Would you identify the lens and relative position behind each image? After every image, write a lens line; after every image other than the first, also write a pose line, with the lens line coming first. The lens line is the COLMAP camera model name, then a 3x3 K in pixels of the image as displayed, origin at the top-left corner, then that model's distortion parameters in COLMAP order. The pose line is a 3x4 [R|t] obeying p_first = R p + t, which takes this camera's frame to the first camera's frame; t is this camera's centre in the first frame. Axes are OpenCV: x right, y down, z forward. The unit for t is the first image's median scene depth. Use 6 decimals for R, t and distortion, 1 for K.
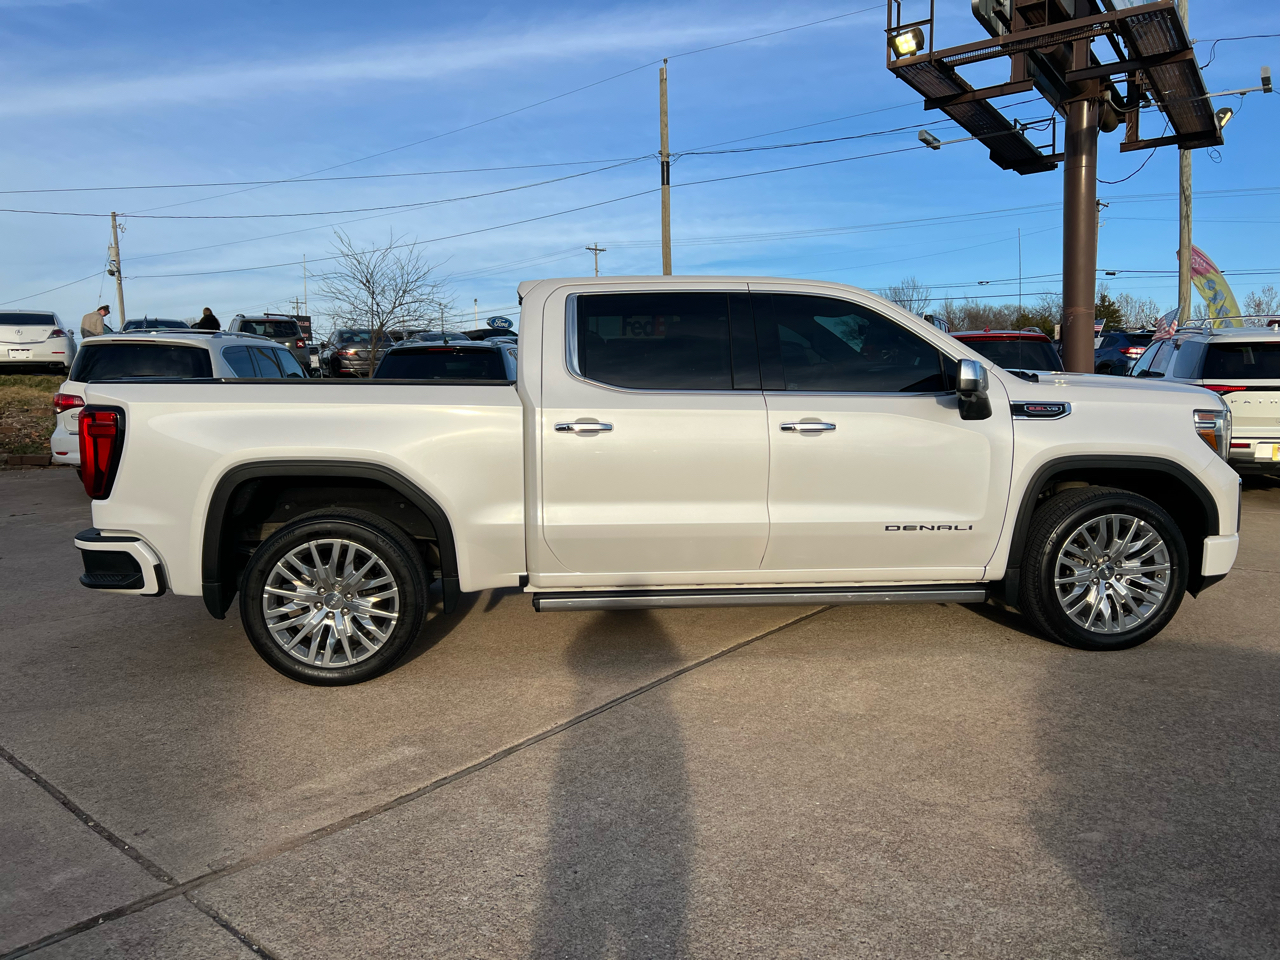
lens RADIAL K [[947.0, 0, 635.4], [0, 947.0, 480.8], [0, 0, 1]] dist [0.062539, -0.072153]
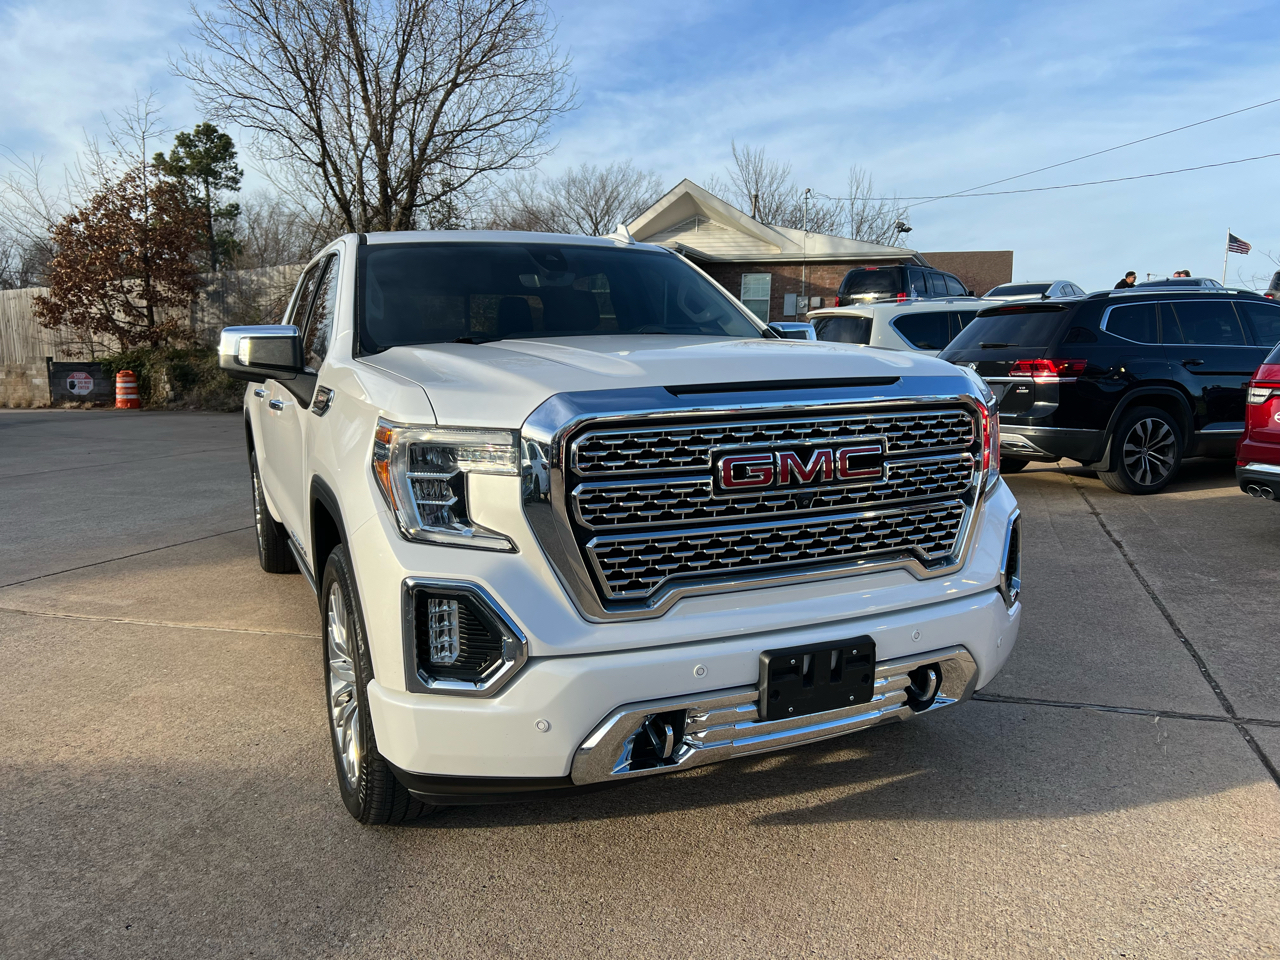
lens RADIAL K [[952.1, 0, 631.2], [0, 952.1, 482.4], [0, 0, 1]] dist [0.054380, -0.066685]
pose [[0.328406, 0.130093, -0.935535, 1.123793], [-0.092709, 0.990127, 0.105140, -0.107385], [0.939976, 0.052204, 0.337224, 0.984898]]
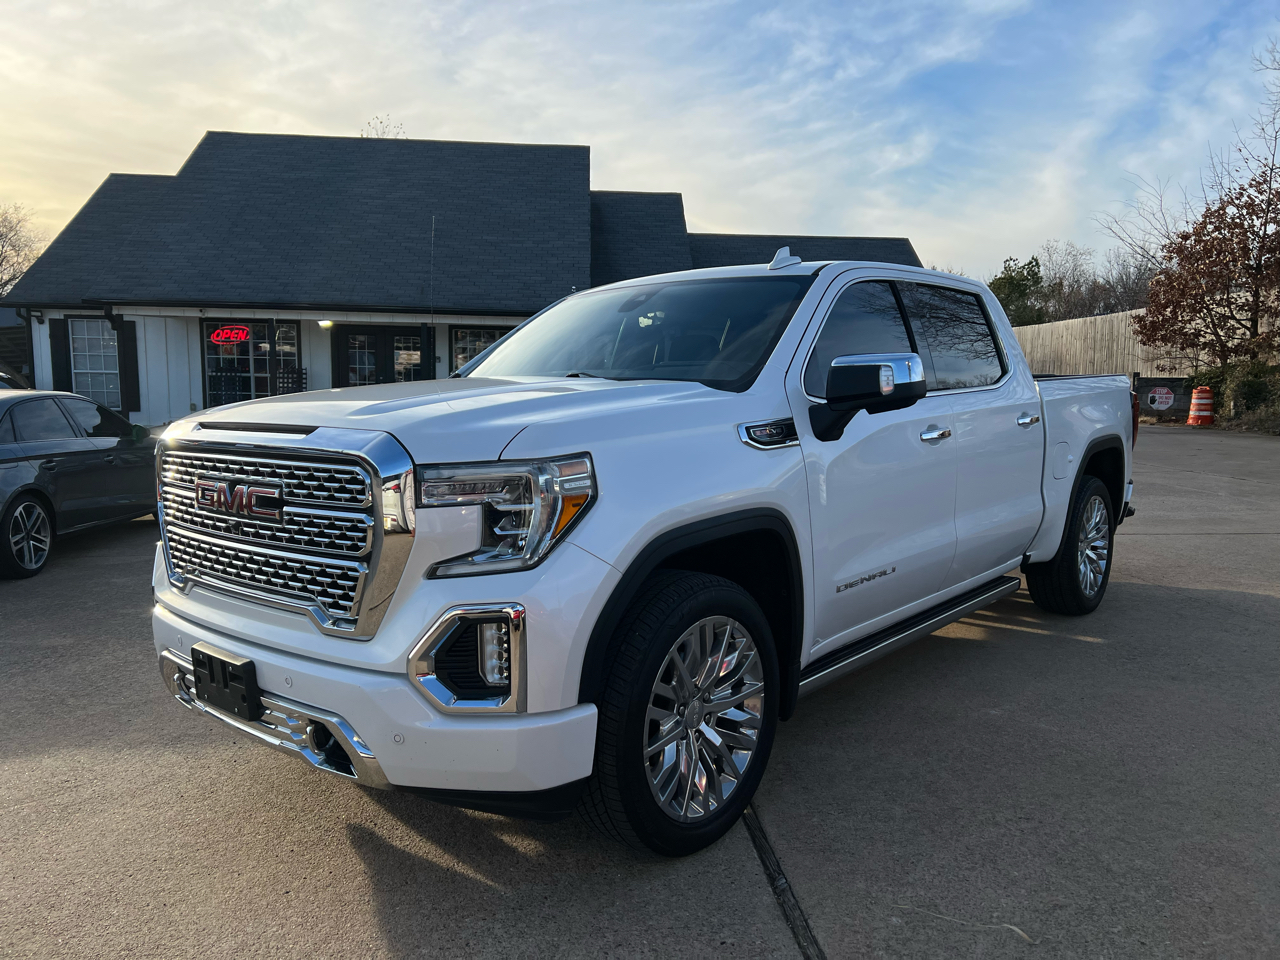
lens RADIAL K [[954.7, 0, 623.8], [0, 954.7, 489.2], [0, 0, 1]] dist [0.050845, -0.043724]
pose [[-0.725034, 0.092948, -0.682412, 0.910116], [-0.061008, 0.978288, 0.198066, -0.208294], [0.686006, 0.185237, -0.703622, 1.820396]]
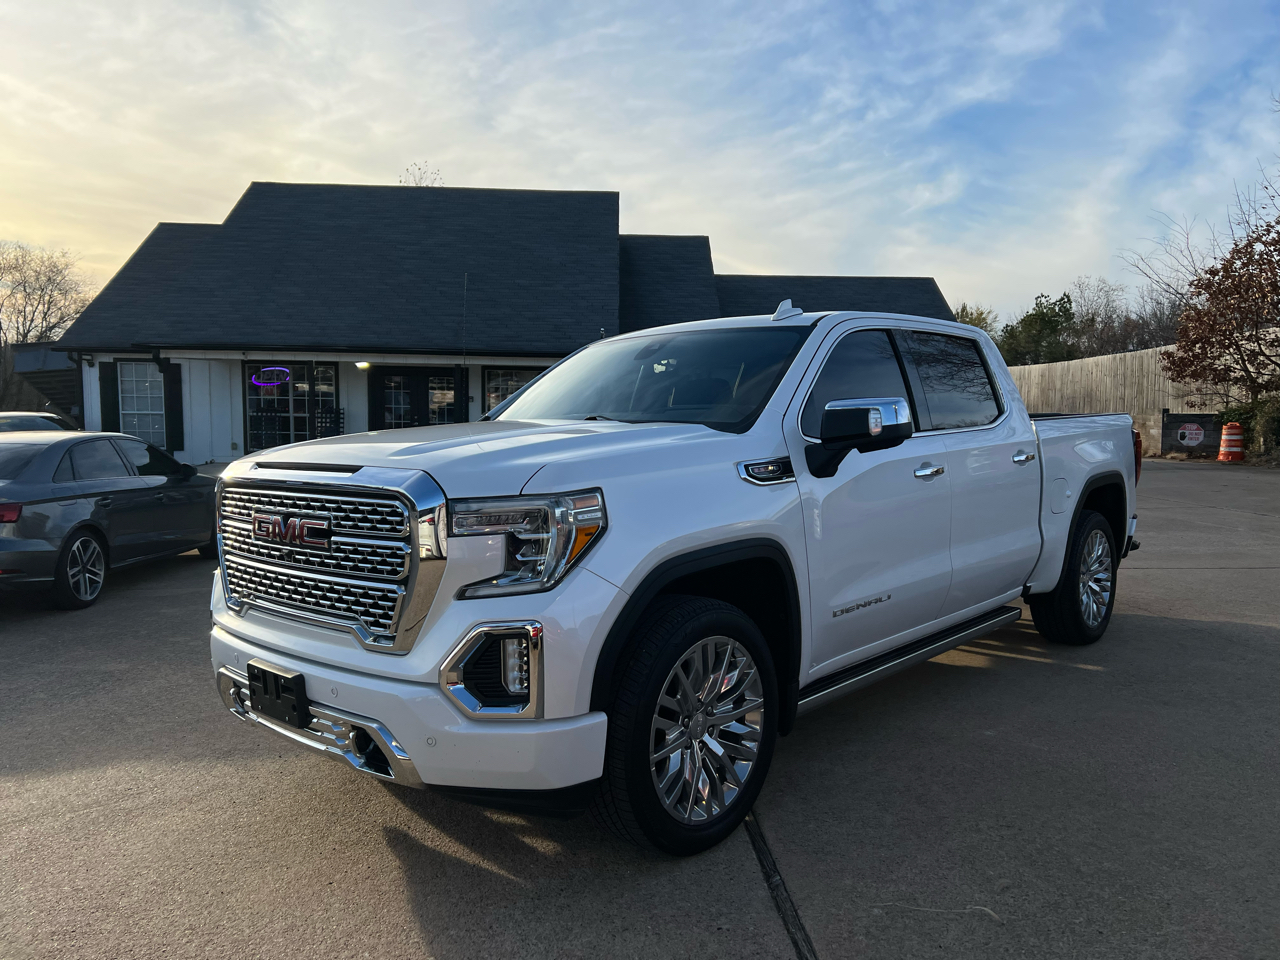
lens RADIAL K [[958.3, 0, 632.0], [0, 958.3, 481.2], [0, 0, 1]] dist [0.028142, -0.009481]
pose [[-0.741912, 0.062335, -0.667593, 0.947458], [-0.055309, 0.986586, 0.153586, -0.219906], [0.668212, 0.150871, -0.728512, 1.882145]]
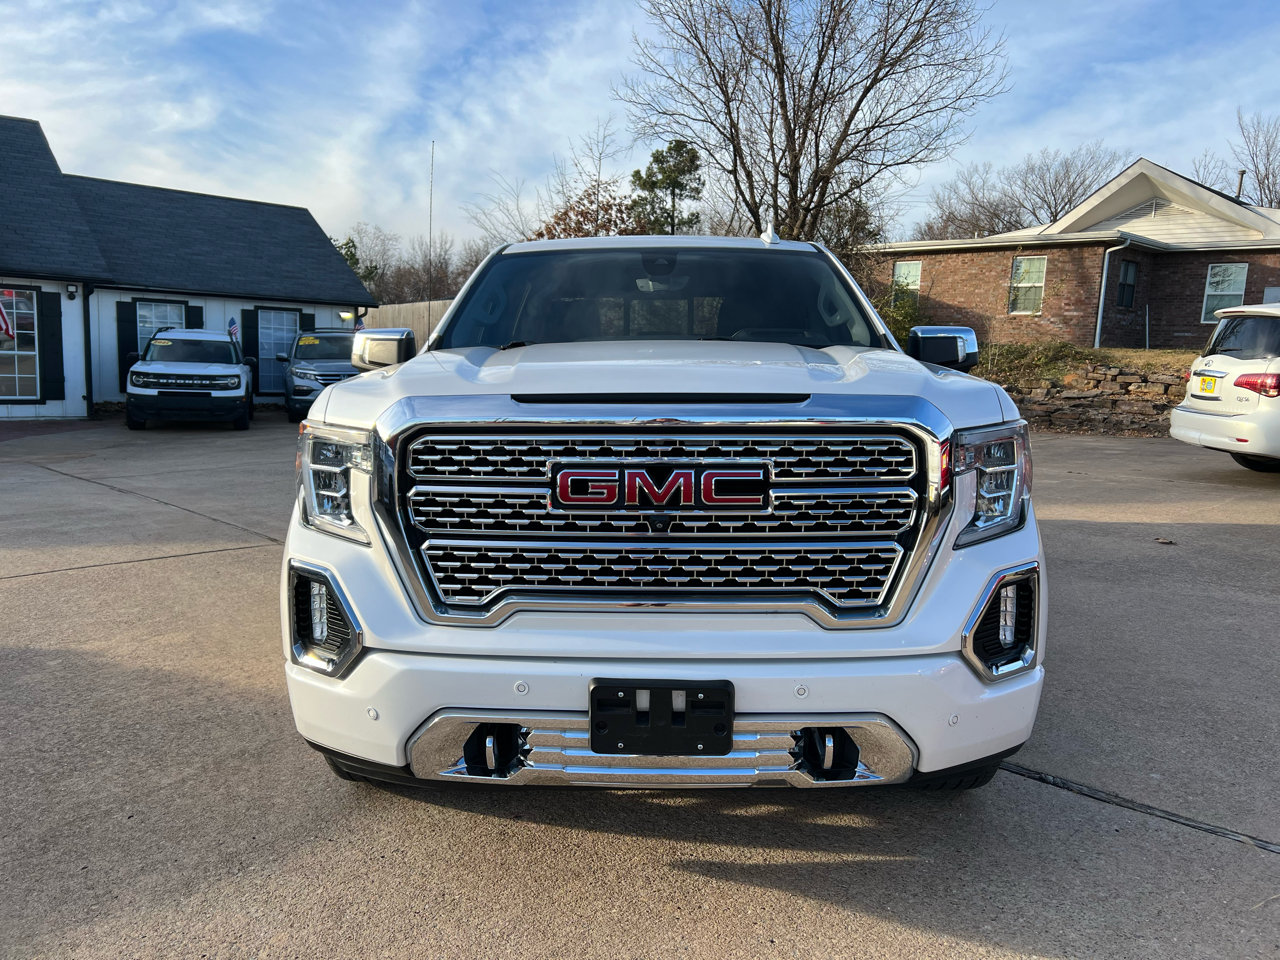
lens RADIAL K [[947.0, 0, 635.4], [0, 947.0, 480.8], [0, 0, 1]] dist [0.062539, -0.072153]
pose [[-0.117411, 0.138979, -0.983310, 1.136357], [-0.113294, 0.981820, 0.152296, -0.143319], [0.986600, 0.129284, -0.099531, 1.275323]]
